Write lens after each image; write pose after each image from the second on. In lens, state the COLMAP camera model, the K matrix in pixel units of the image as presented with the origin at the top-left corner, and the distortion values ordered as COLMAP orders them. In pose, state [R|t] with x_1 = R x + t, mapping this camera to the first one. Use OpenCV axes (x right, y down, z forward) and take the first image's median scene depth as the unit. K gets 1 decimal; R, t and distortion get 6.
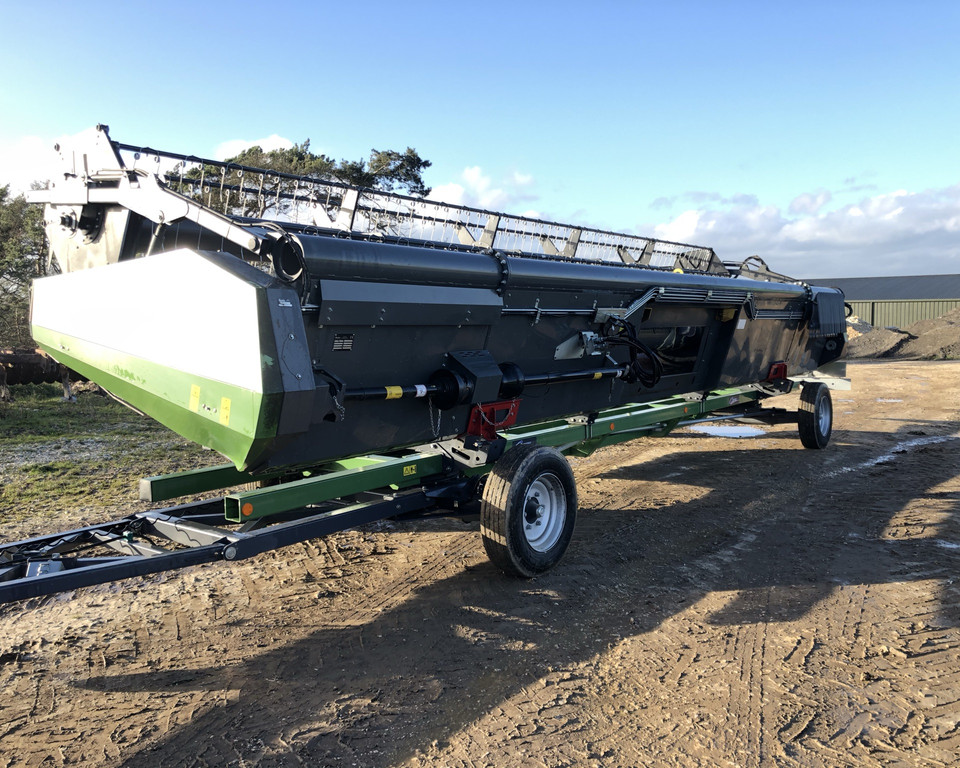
lens RADIAL K [[805.9, 0, 483.8], [0, 805.9, 384.2], [0, 0, 1]] dist [0.031218, 0.001561]
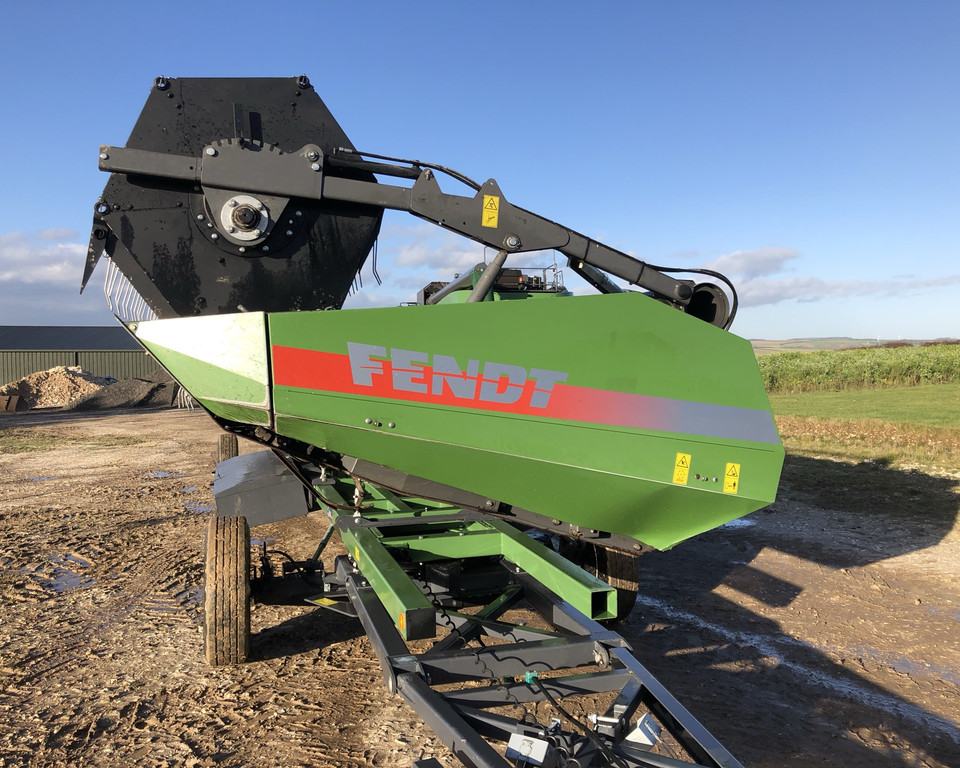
lens RADIAL K [[821.4, 0, 478.3], [0, 821.4, 419.6], [0, 0, 1]] dist [0.030830, -0.006888]
pose [[0.605422, -0.057756, 0.793806, -0.892153], [0.072441, 0.997223, 0.017307, -0.049438], [-0.792601, 0.047026, 0.607925, 0.496223]]
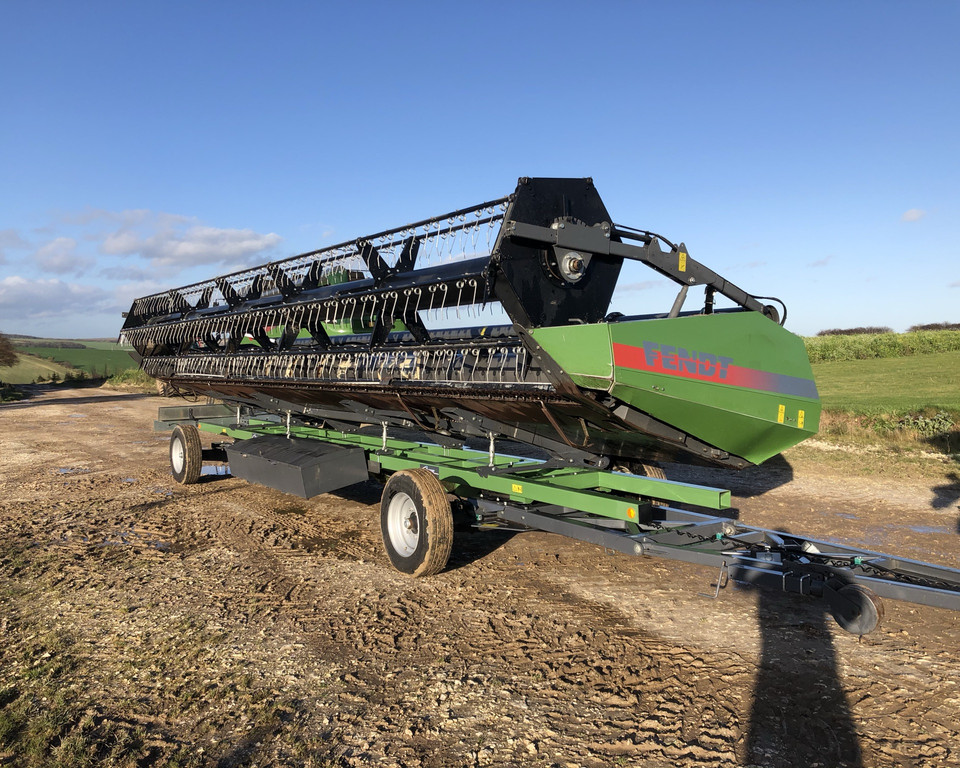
lens RADIAL K [[818.4, 0, 481.6], [0, 818.4, 421.7], [0, 0, 1]] dist [0.027230, -0.003858]
pose [[0.338974, -0.078451, 0.937519, -1.476959], [0.091185, 0.994565, 0.050255, -0.071176], [-0.936366, 0.068453, 0.344285, 0.765605]]
